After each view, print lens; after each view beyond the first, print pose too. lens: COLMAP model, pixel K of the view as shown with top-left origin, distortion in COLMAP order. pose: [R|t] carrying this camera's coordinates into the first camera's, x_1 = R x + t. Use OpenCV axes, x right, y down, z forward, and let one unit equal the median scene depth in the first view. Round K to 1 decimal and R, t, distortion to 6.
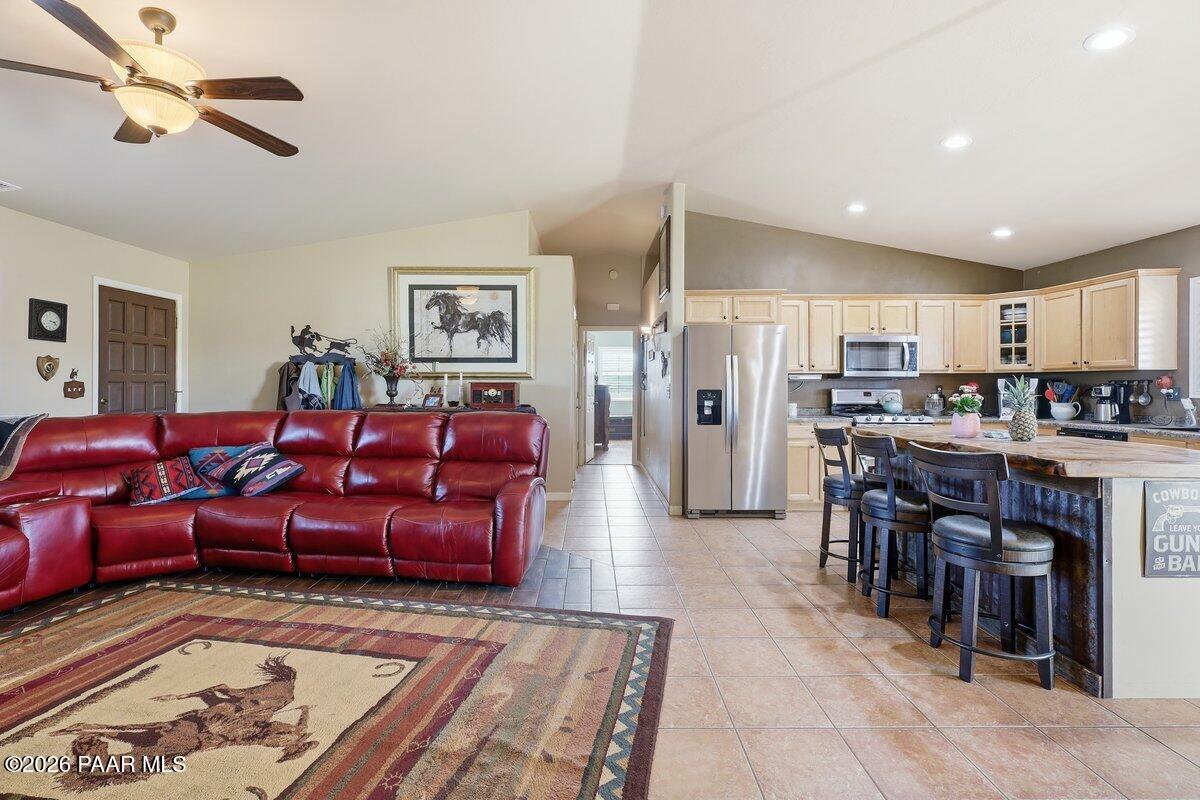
lens RADIAL K [[569.6, 0, 599.0], [0, 569.6, 386.9], [0, 0, 1]] dist [-0.000457, 0.000705]
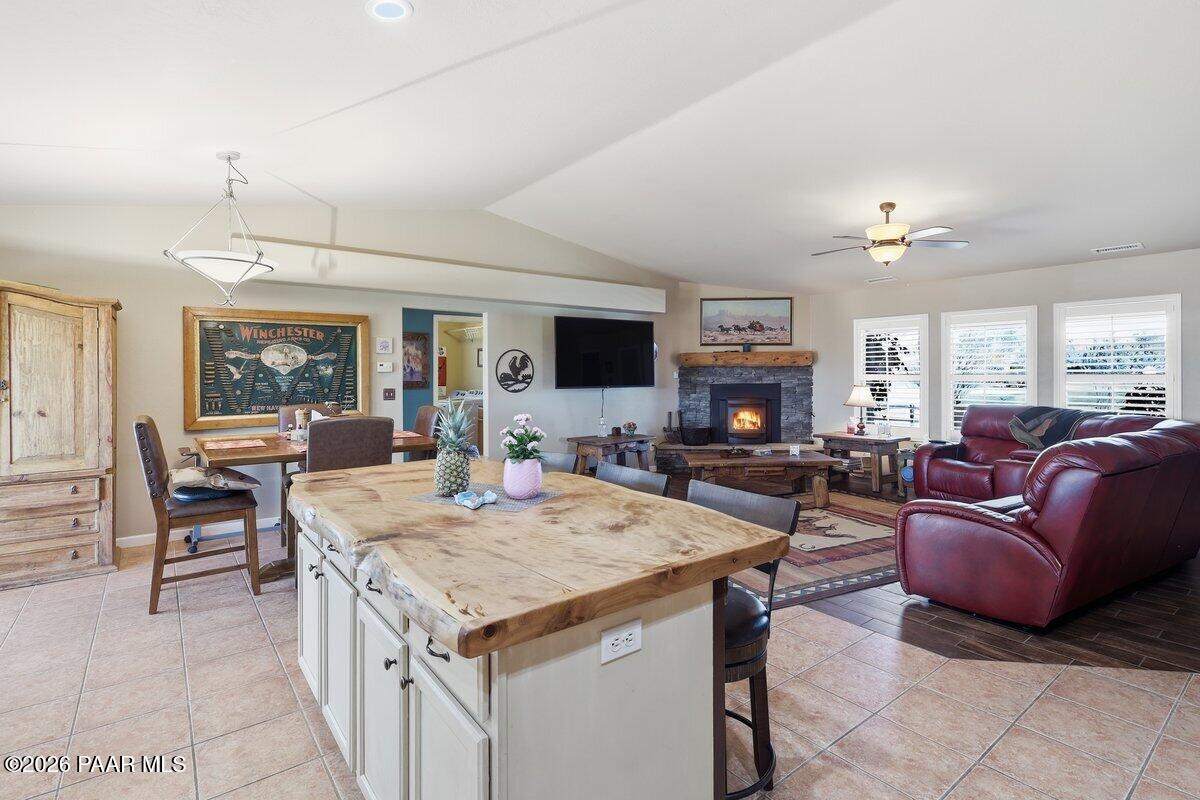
lens RADIAL K [[579.6, 0, 602.0], [0, 579.6, 372.9], [0, 0, 1]] dist [-0.000148, 0.000404]
pose [[-0.798344, -0.003308, -0.602192, 0.551679], [-0.004383, 0.999990, 0.000317, -0.026066], [0.602185, 0.002893, -0.798351, 0.898712]]
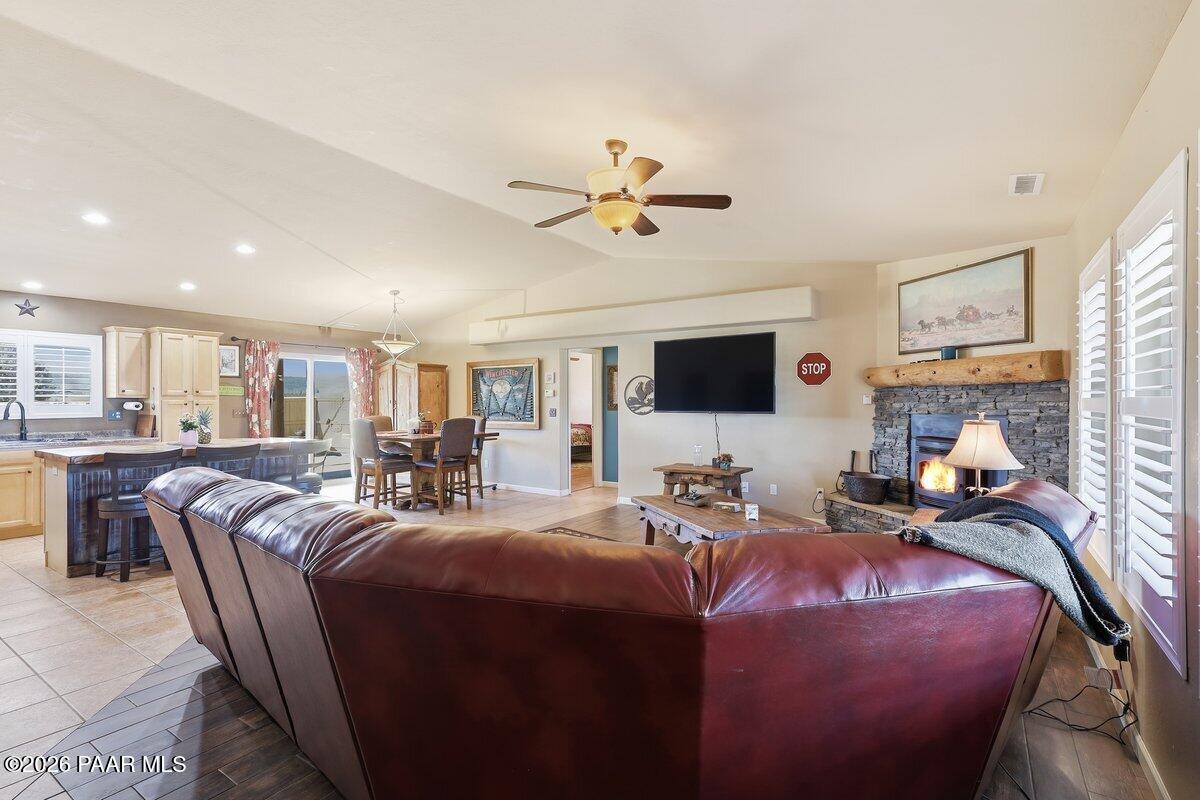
lens RADIAL K [[562.8, 0, 600.0], [0, 562.8, 400.0], [0, 0, 1]] dist [-0.000956, 0.000070]
pose [[-0.820215, -0.004179, 0.572041, -0.664811], [0.000127, 0.999972, 0.007488, -0.027465], [-0.572056, 0.006214, -0.820191, 0.932722]]
